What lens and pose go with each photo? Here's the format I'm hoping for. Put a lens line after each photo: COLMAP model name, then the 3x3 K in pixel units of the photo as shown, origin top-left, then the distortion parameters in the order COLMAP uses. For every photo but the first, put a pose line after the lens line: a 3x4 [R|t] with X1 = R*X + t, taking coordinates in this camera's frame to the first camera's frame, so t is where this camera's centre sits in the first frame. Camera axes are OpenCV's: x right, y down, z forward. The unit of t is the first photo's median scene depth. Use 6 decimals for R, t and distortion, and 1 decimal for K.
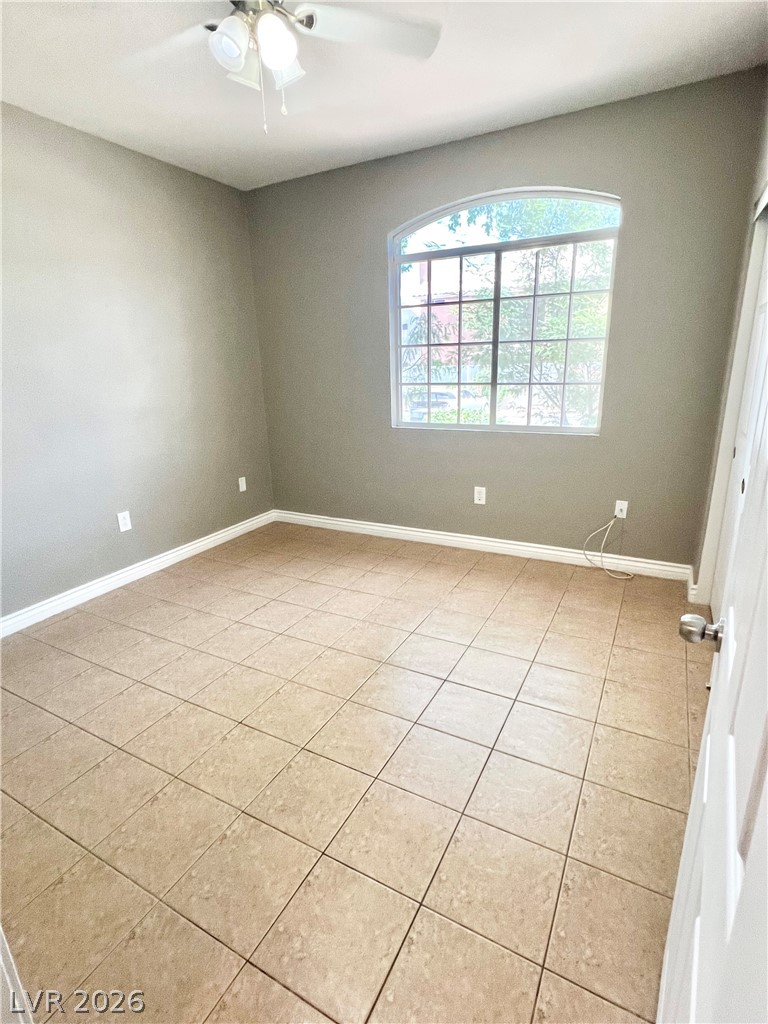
lens RADIAL K [[510.9, 0, 371.5], [0, 510.9, 512.3], [0, 0, 1]] dist [-0.000384, 0.000579]
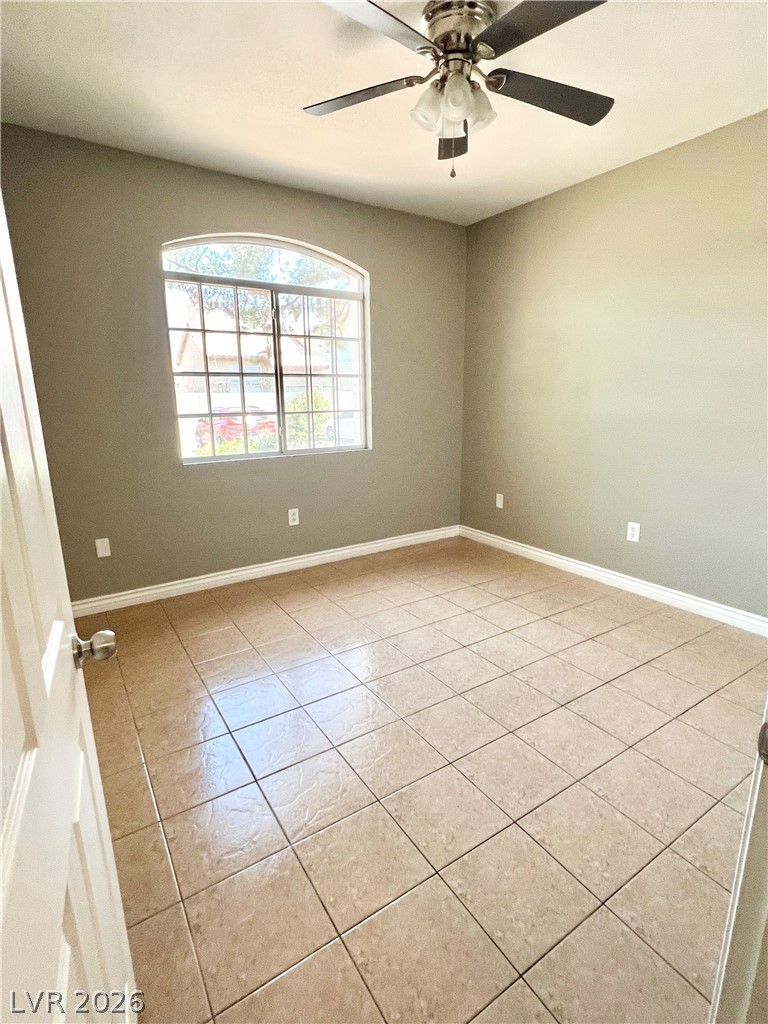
lens RADIAL K [[510.9, 0, 371.5], [0, 510.9, 512.3], [0, 0, 1]] dist [-0.000384, 0.000579]
pose [[0.474885, -0.181379, 0.861154, -0.629472], [0.244043, 0.967295, 0.069156, -0.078195], [-0.845534, 0.177317, 0.503618, 0.343732]]
